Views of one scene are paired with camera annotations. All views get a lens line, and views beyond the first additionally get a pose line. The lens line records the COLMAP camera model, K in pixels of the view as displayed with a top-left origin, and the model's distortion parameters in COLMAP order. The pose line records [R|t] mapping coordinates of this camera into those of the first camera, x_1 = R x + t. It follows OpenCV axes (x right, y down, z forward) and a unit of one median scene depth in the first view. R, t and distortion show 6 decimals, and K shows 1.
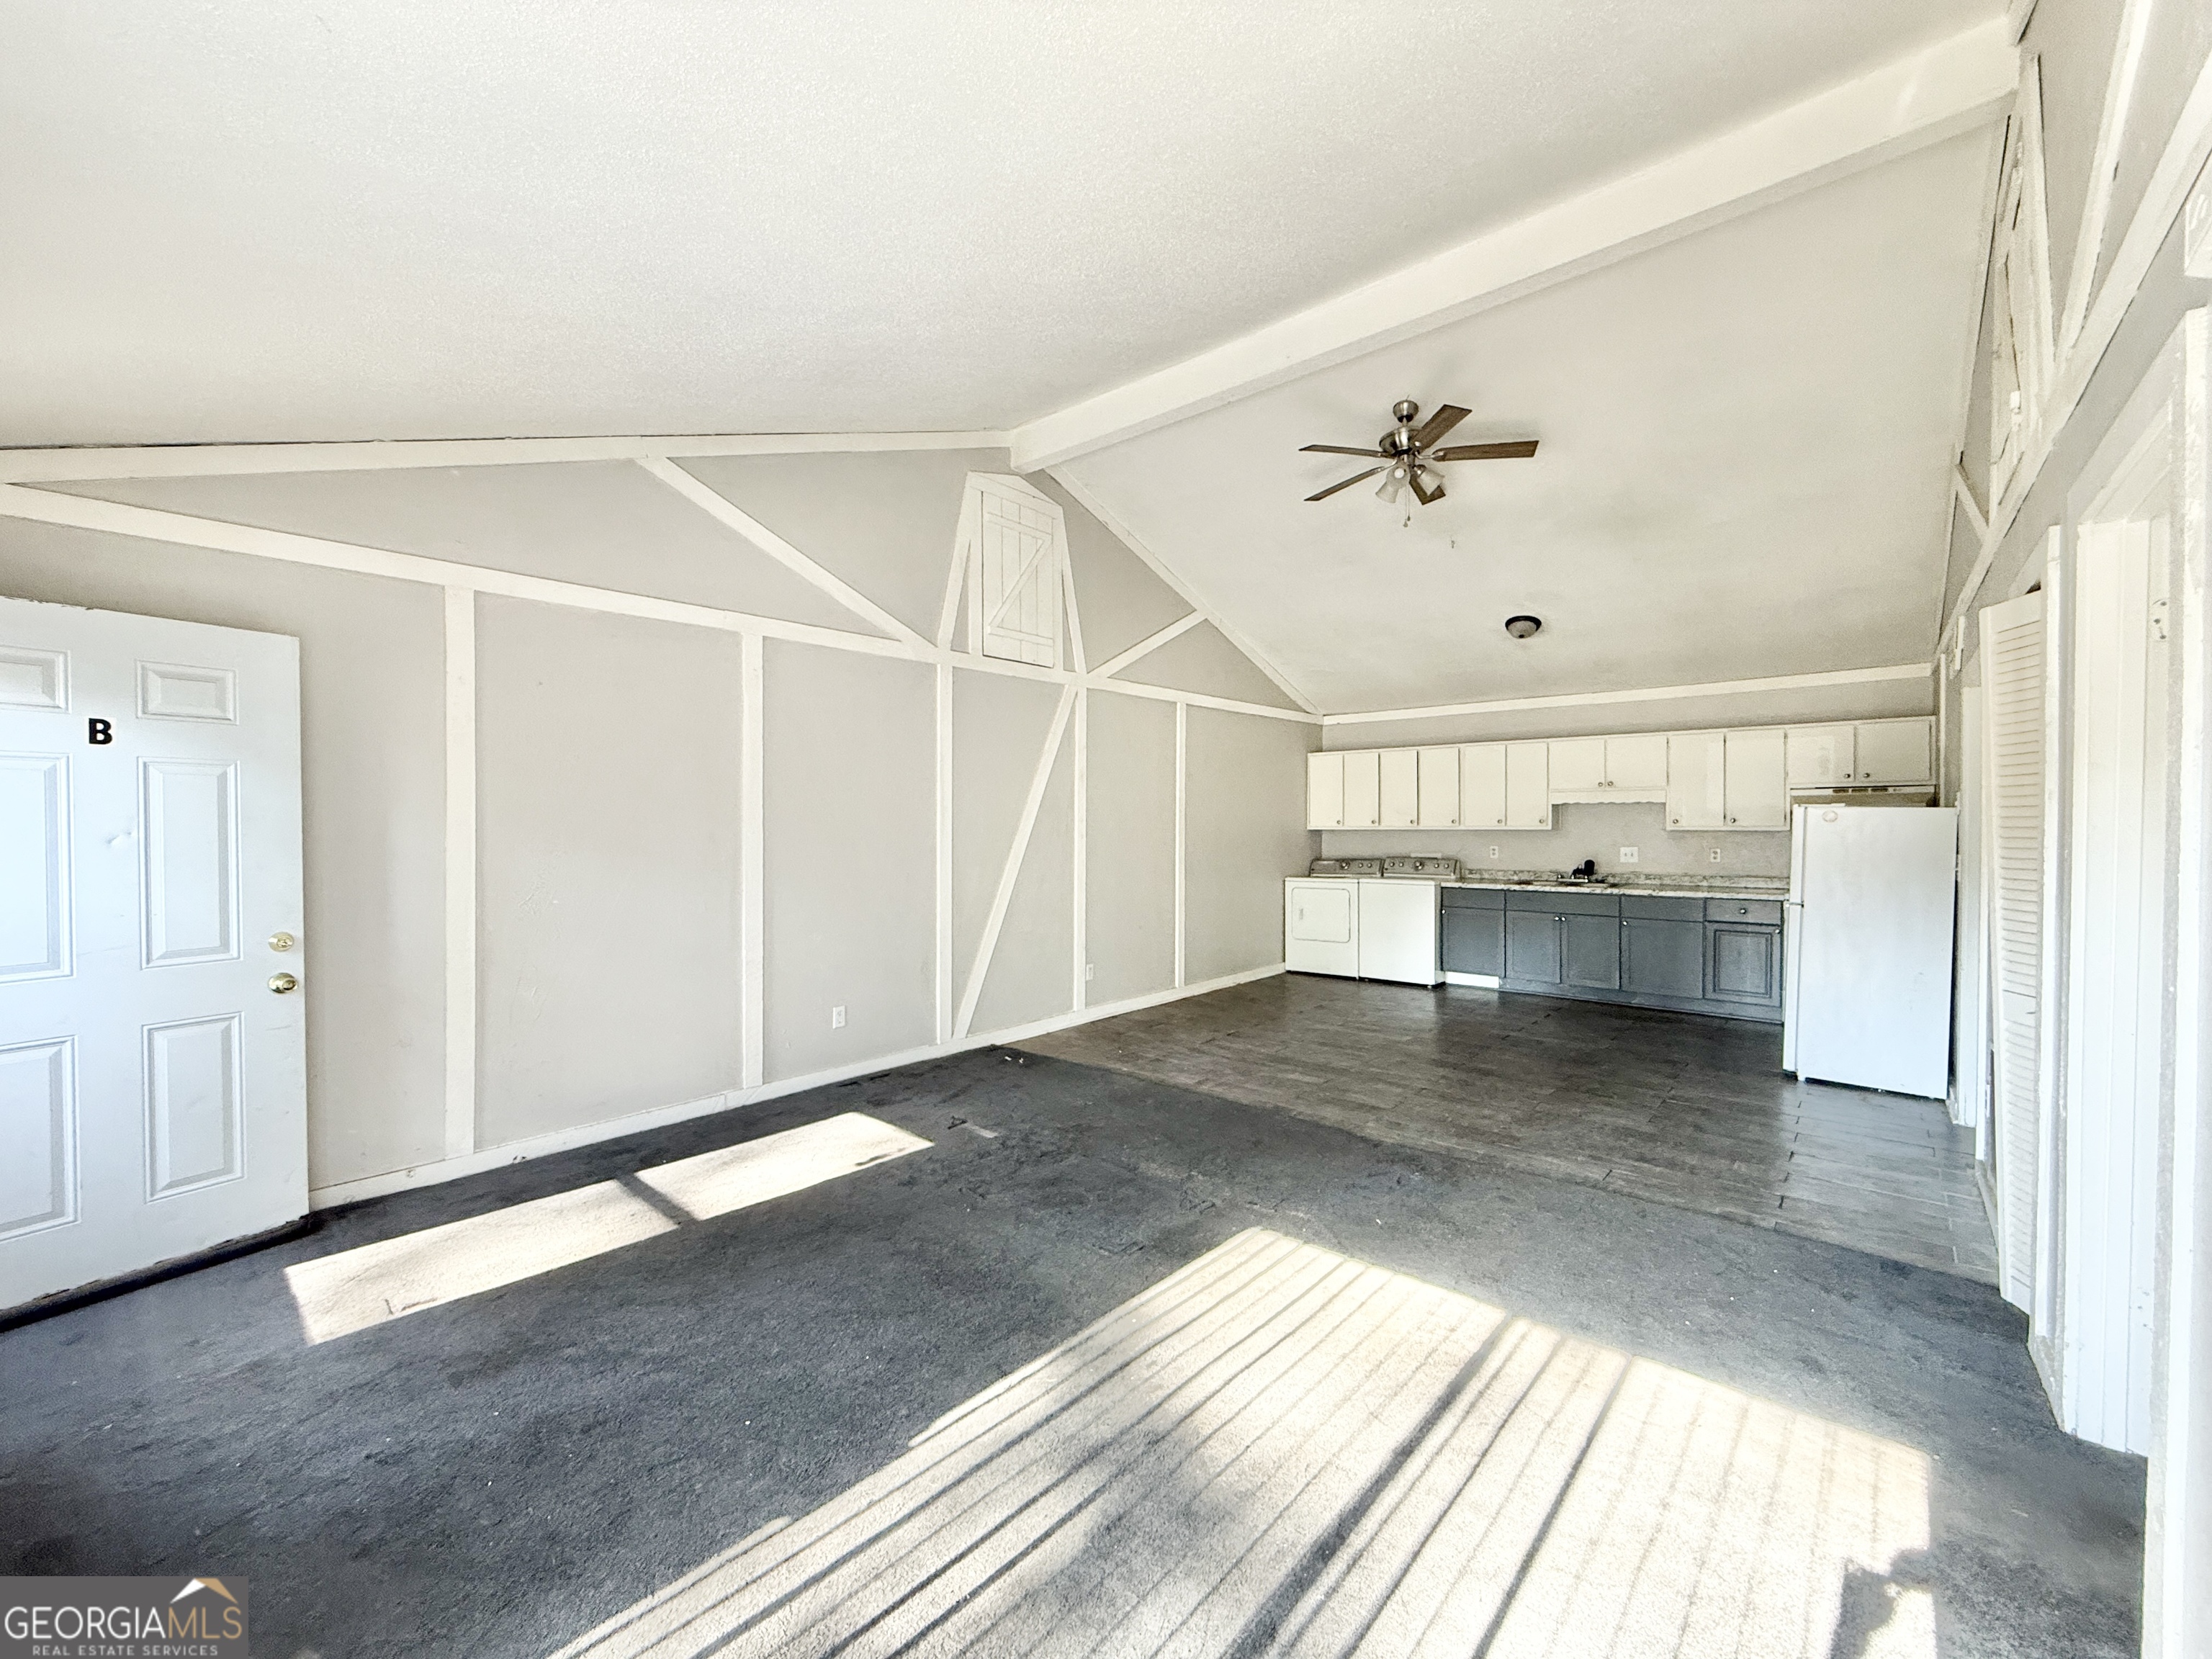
lens RADIAL K [[885.5, 0, 1093.6], [0, 885.5, 830.2], [0, 0, 1]] dist [0.001154, -0.000023]
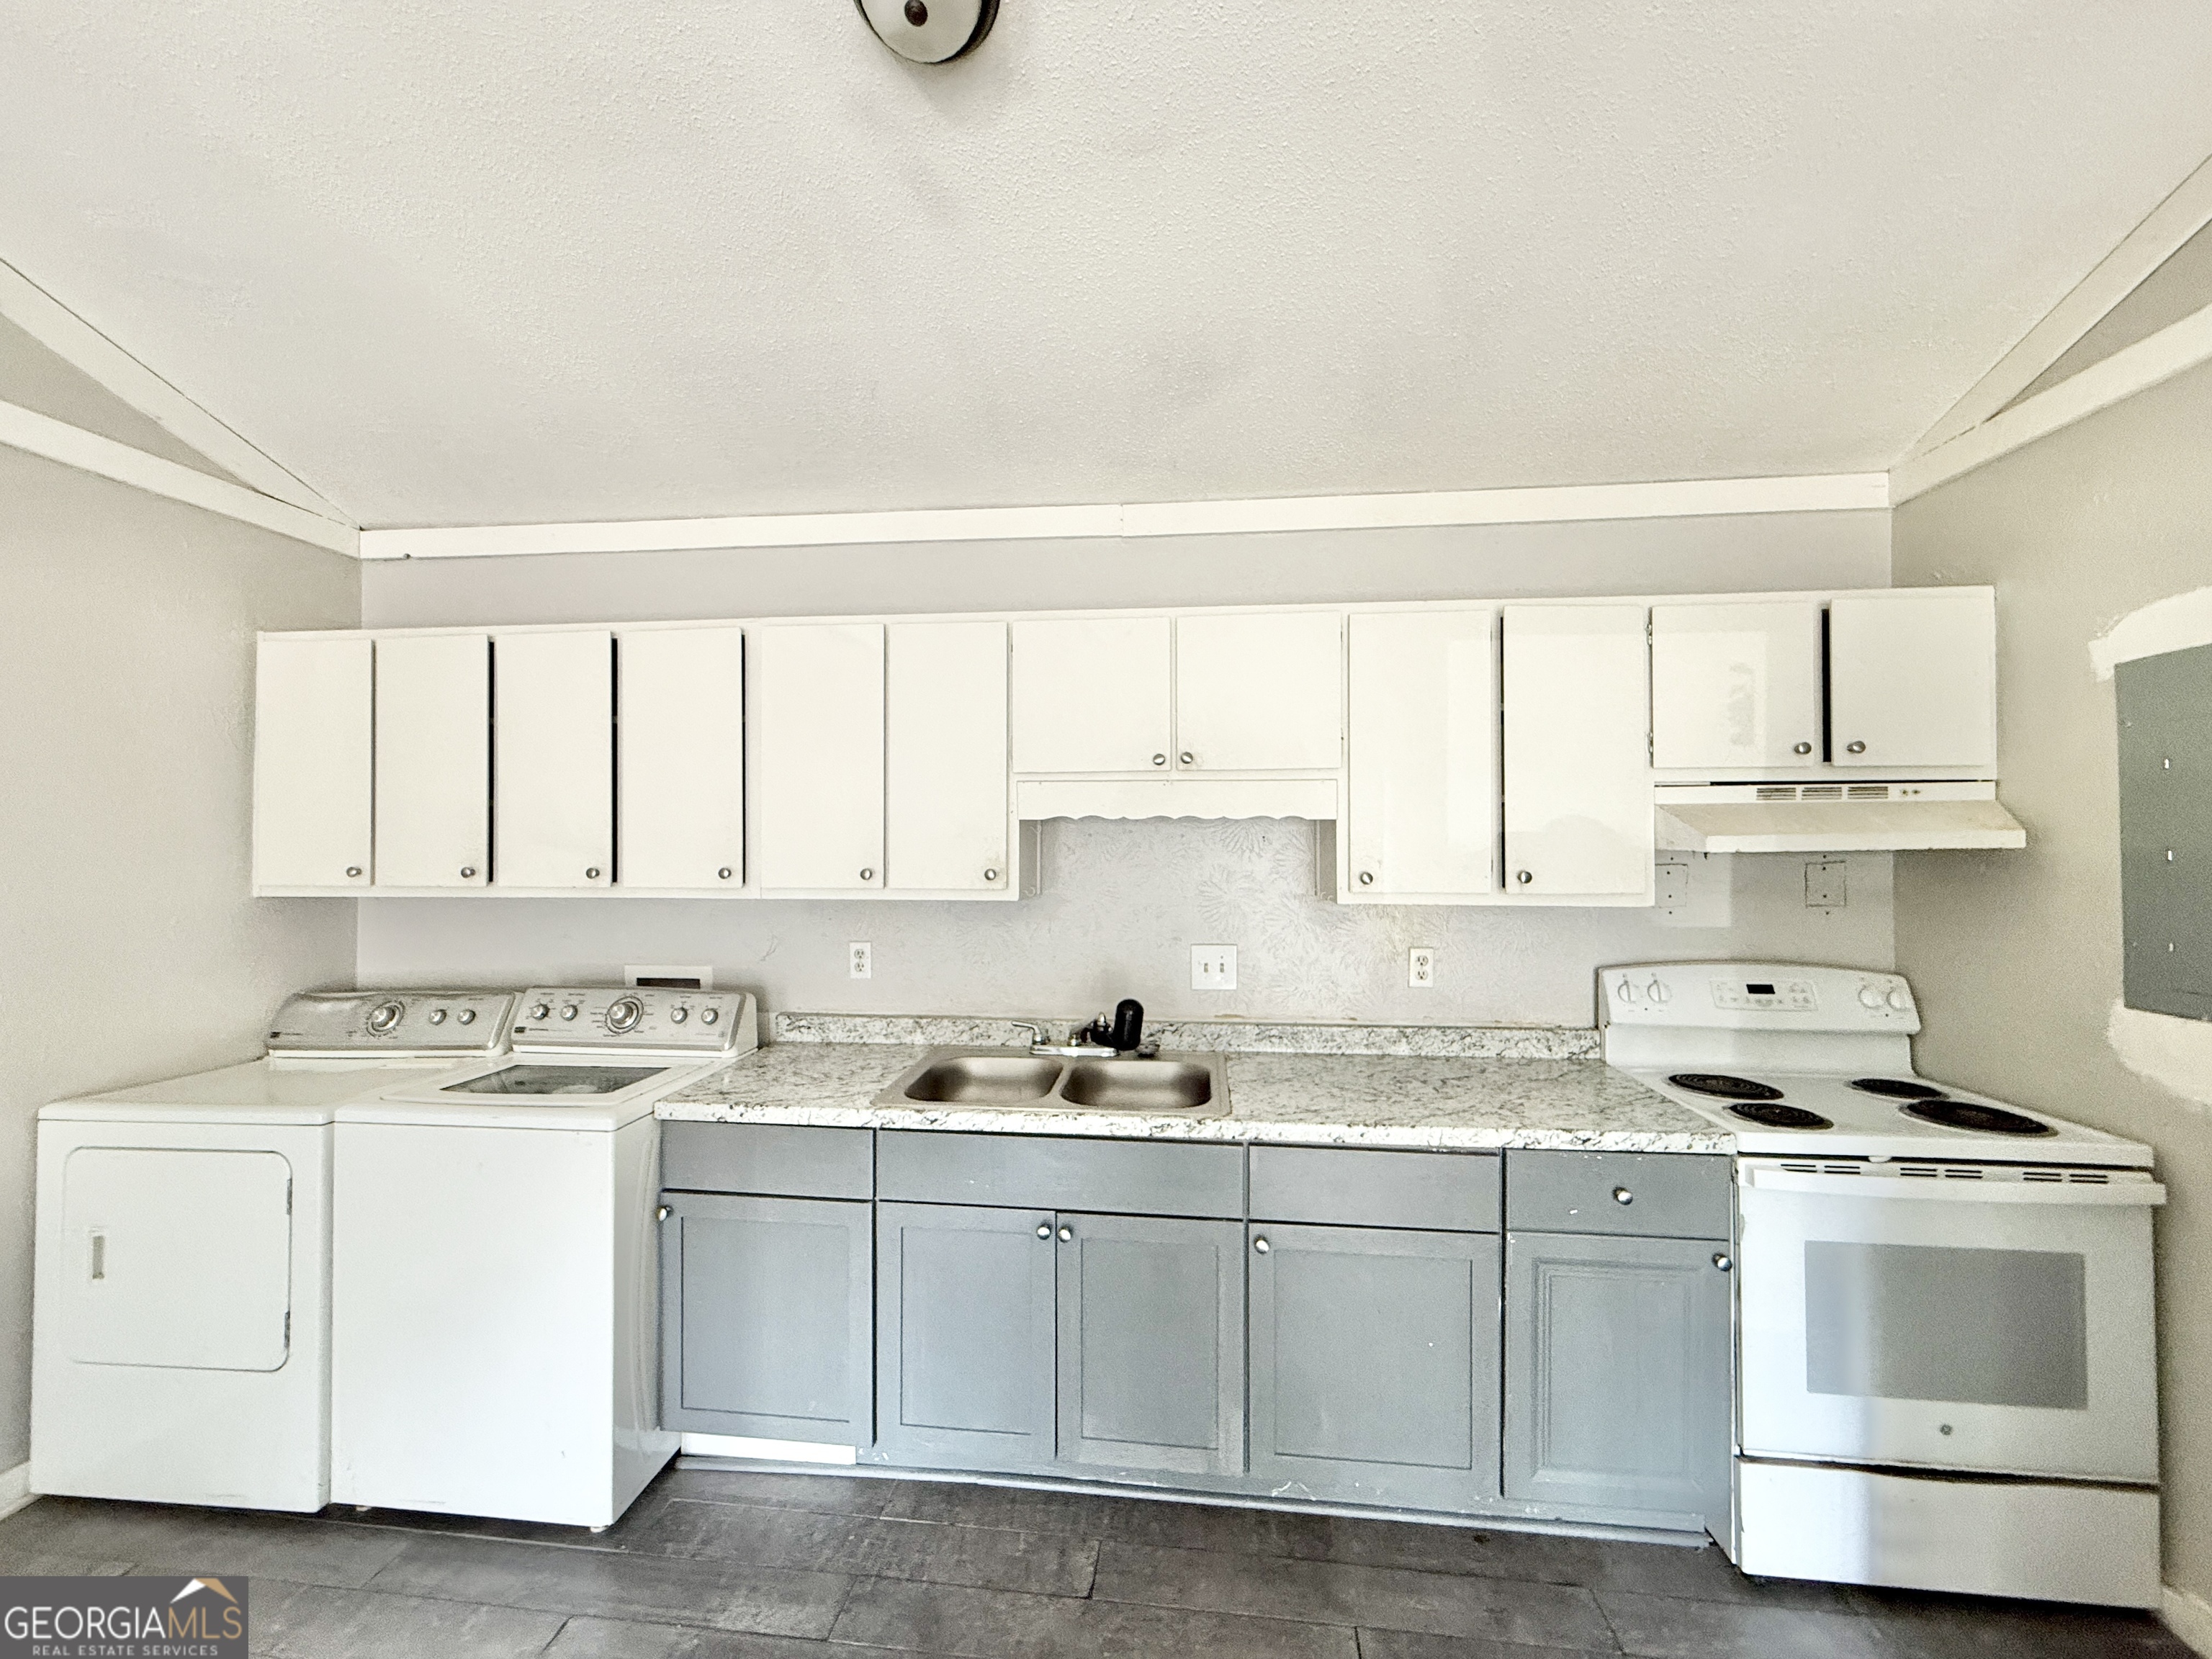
lens RADIAL K [[885.5, 0, 1101.7], [0, 885.5, 835.3], [0, 0, 1]] dist [0.001154, -0.000023]
pose [[0.818588, 0.008449, 0.574319, 0.390858], [0.000757, 0.999875, -0.015789, -0.020186], [-0.574381, 0.013360, 0.818479, 0.787494]]
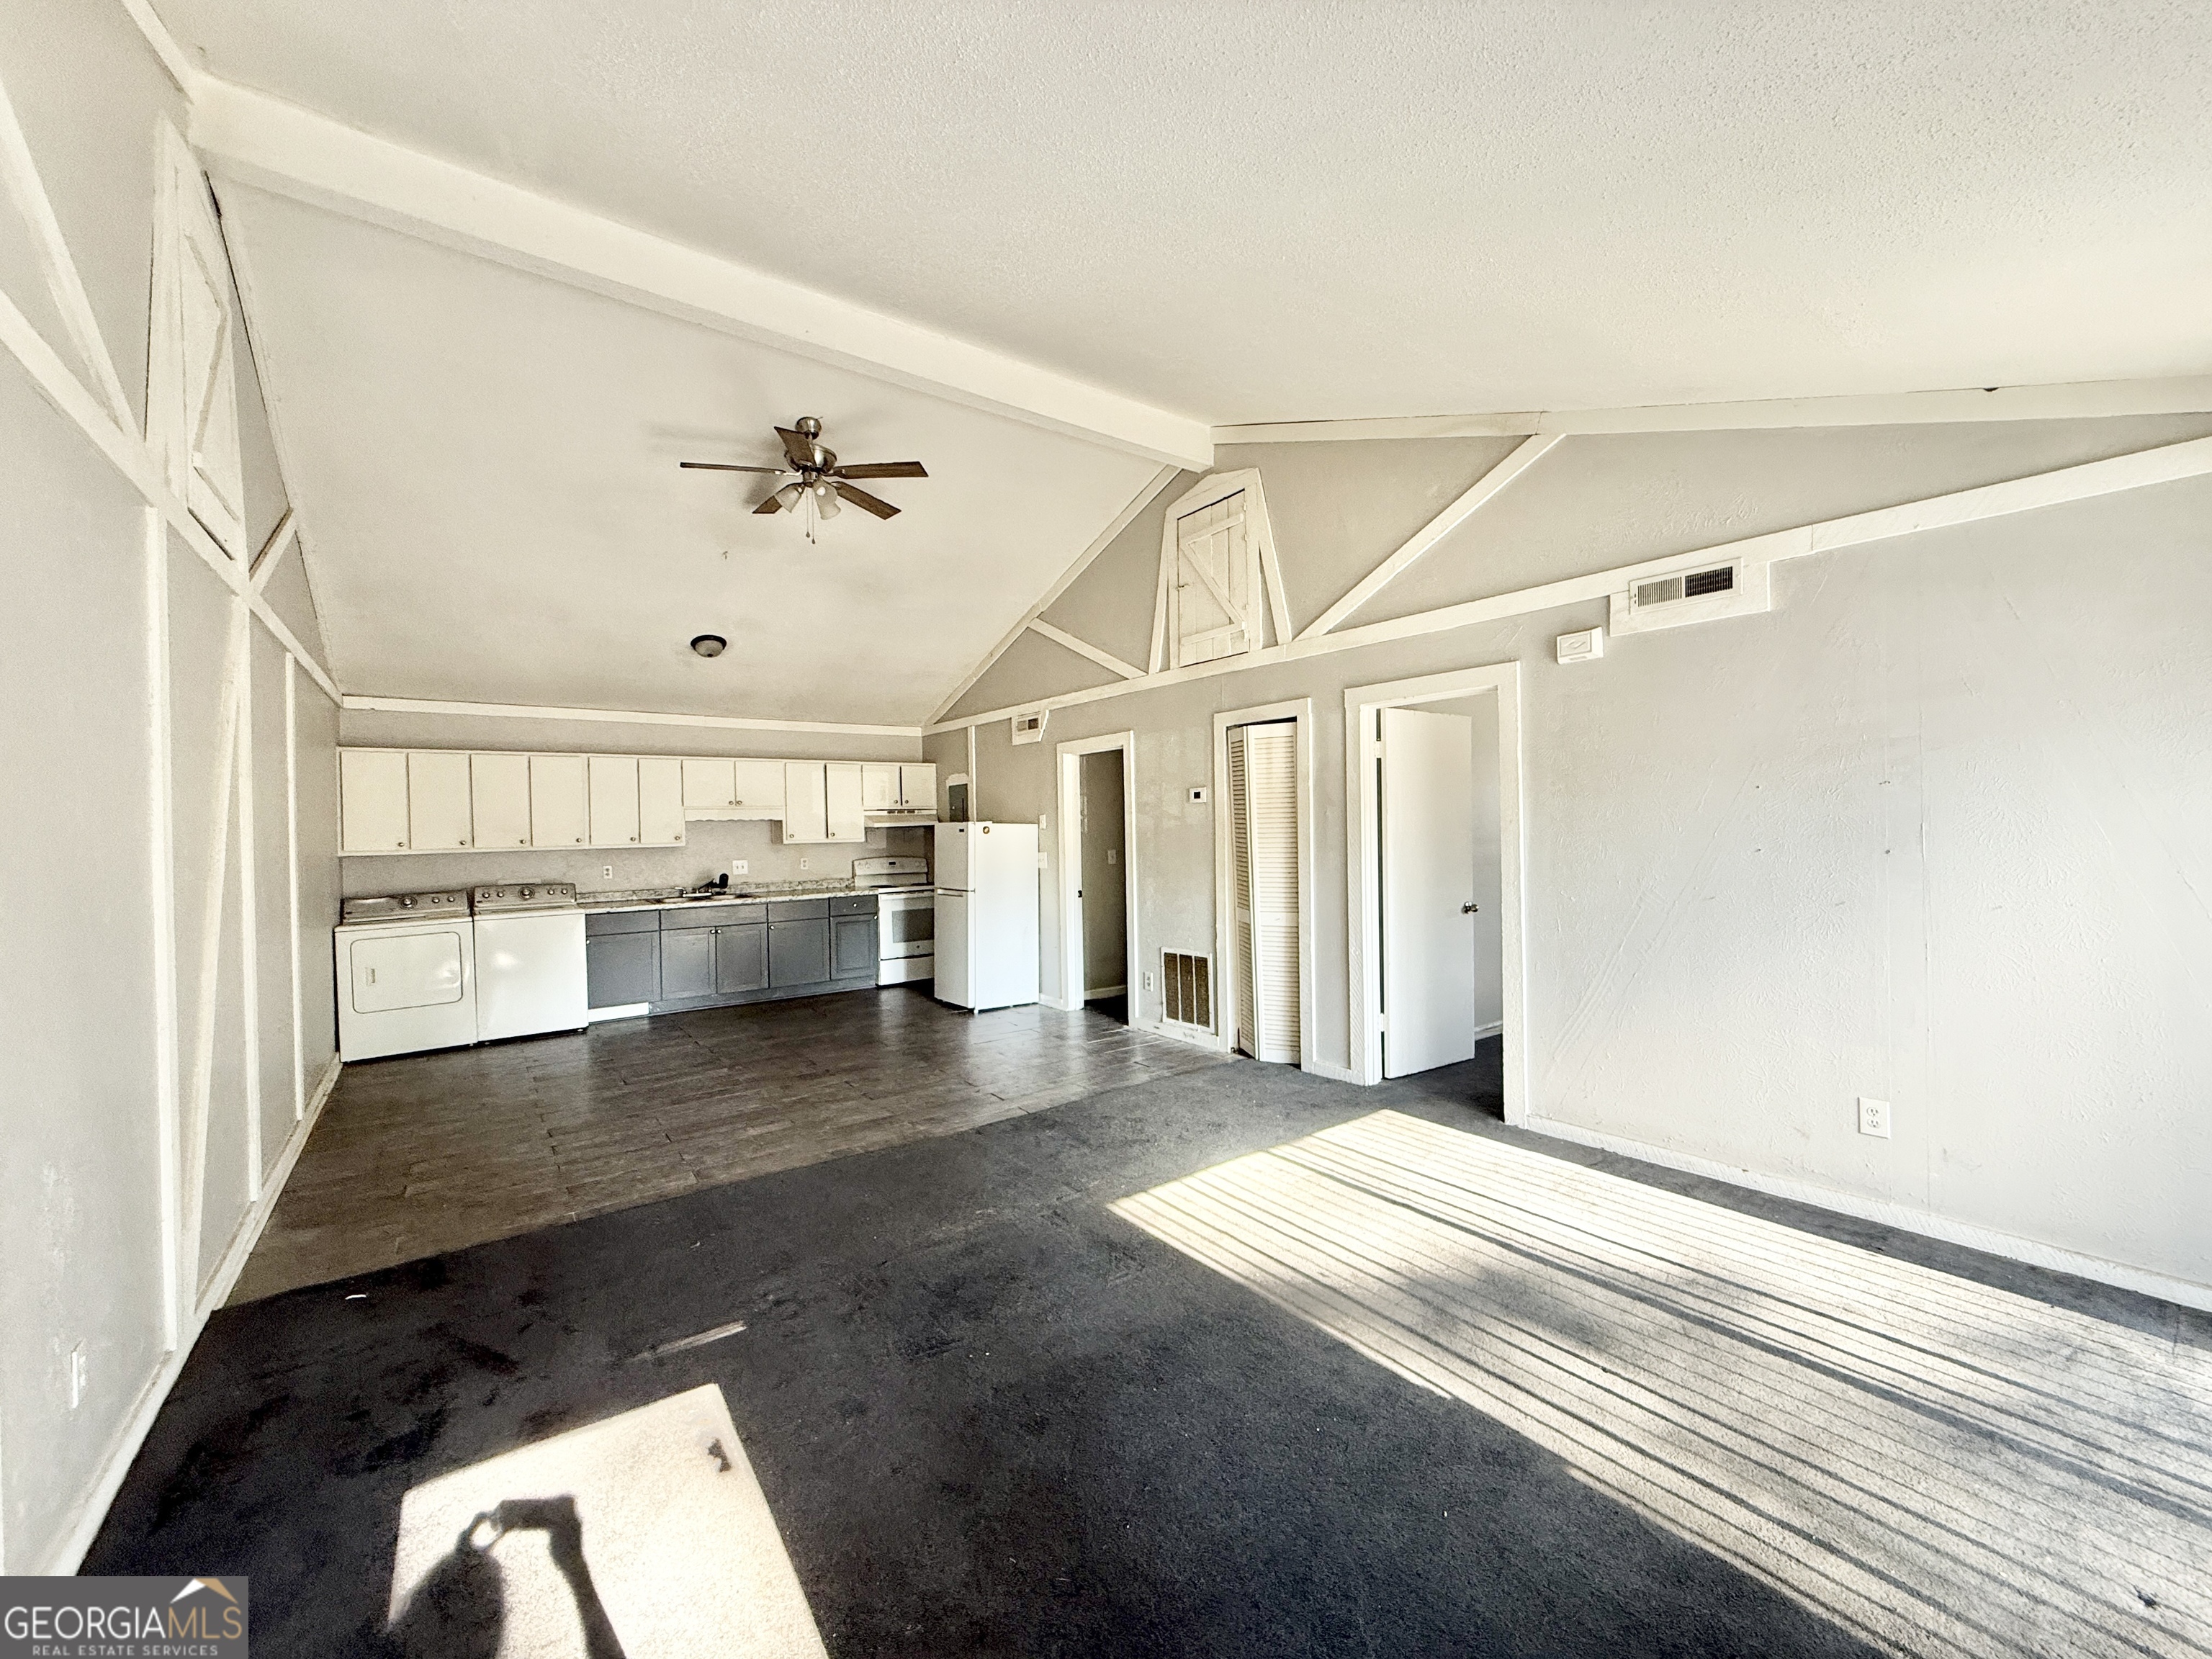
lens RADIAL K [[885.5, 0, 1106.2], [0, 885.5, 834.9], [0, 0, 1]] dist [0.001154, -0.000023]
pose [[0.215615, -0.012462, 0.976399, -0.398500], [0.025943, 0.999639, 0.007029, -0.008988], [-0.976134, 0.023815, 0.215861, 0.337543]]
